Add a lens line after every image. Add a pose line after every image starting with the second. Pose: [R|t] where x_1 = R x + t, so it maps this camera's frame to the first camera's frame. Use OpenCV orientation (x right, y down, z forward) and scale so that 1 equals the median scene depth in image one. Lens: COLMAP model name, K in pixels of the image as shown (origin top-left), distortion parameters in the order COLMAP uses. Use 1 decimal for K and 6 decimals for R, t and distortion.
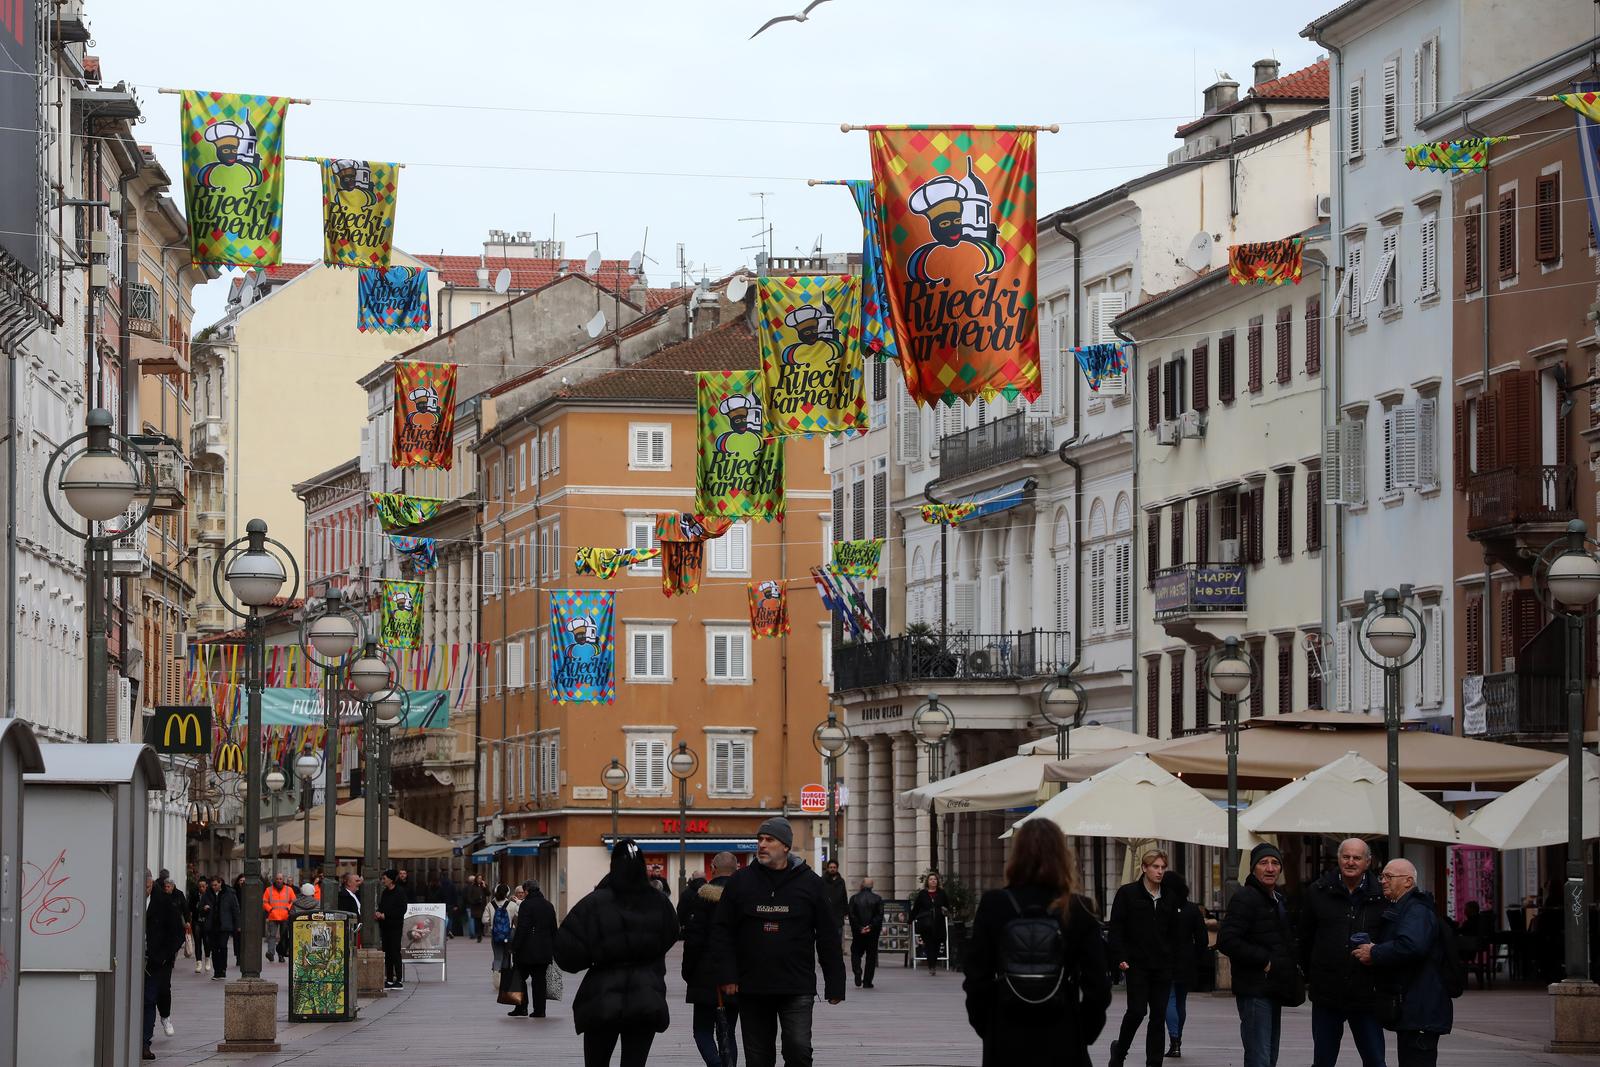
lens RADIAL K [[7600.3, 0, 804.9], [0, 7600.3, 531.6], [0, 0, 1]] dist [0.896611, 0.000000]
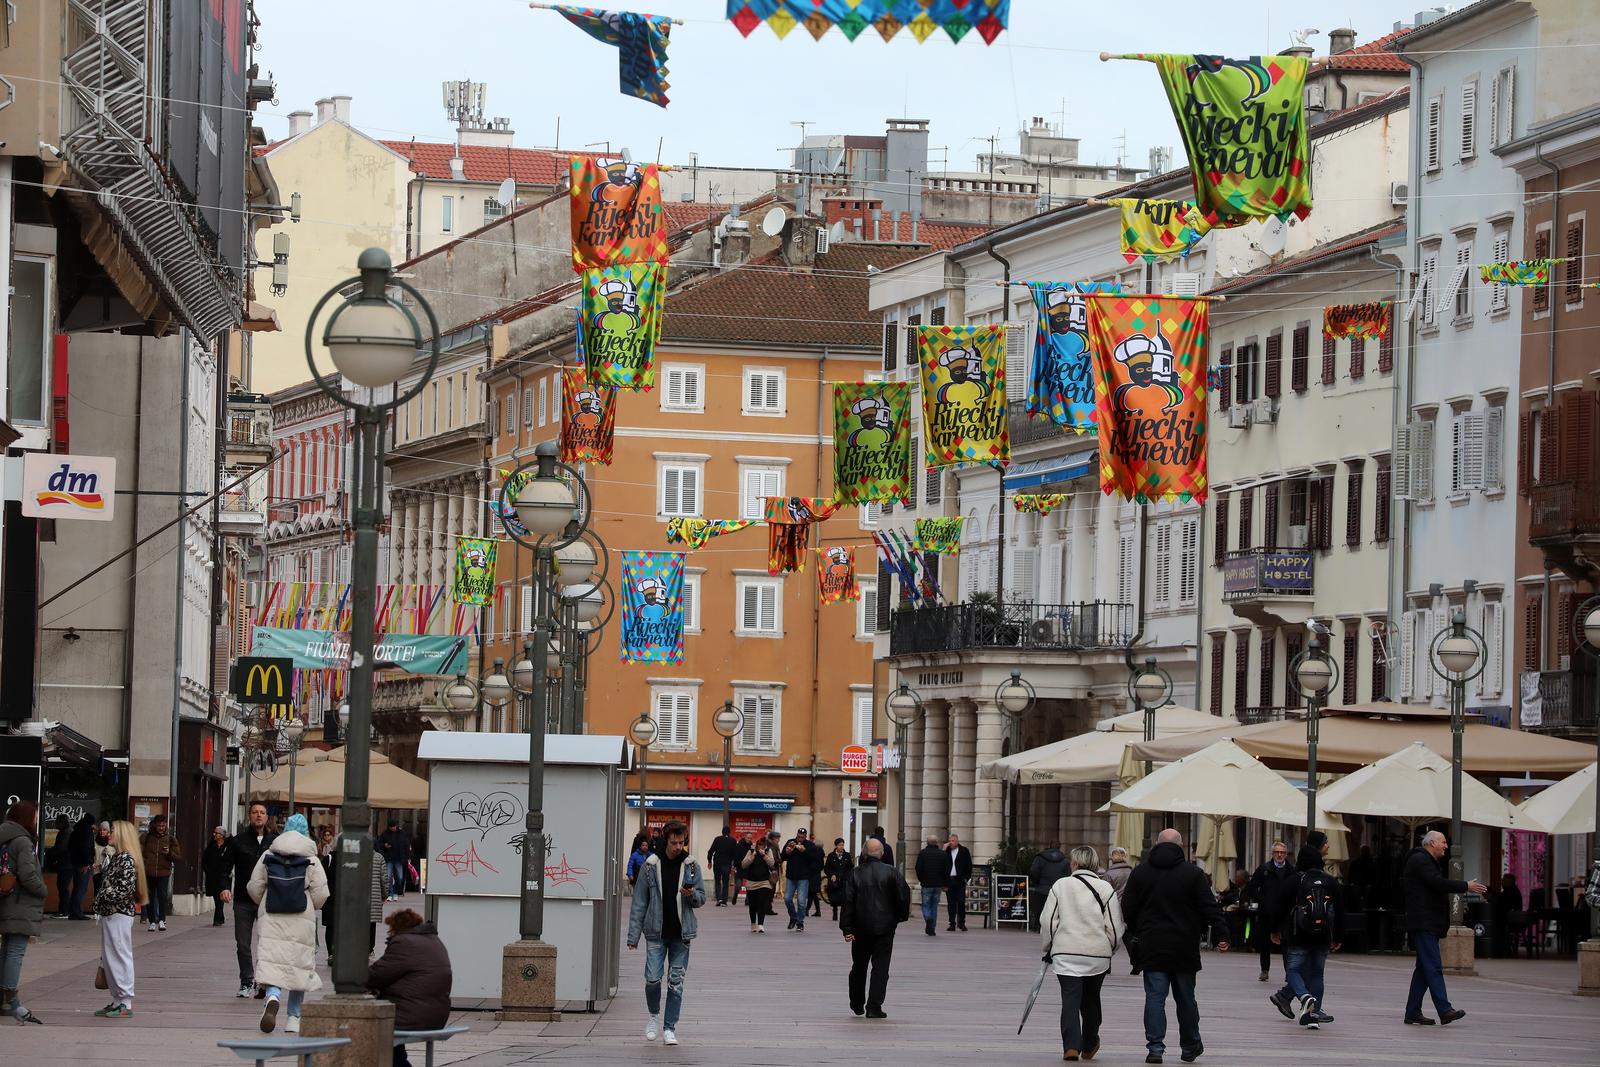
lens RADIAL K [[9508.1, 0, 793.7], [0, 9508.1, 533.5], [0, 0, 1]] dist [1.957898, 0.000000]
pose [[0.999638, 0.025409, 0.008863, -0.023962], [-0.025527, 0.999584, 0.013401, -0.013309], [-0.008518, -0.013623, 0.999871, -0.292666]]
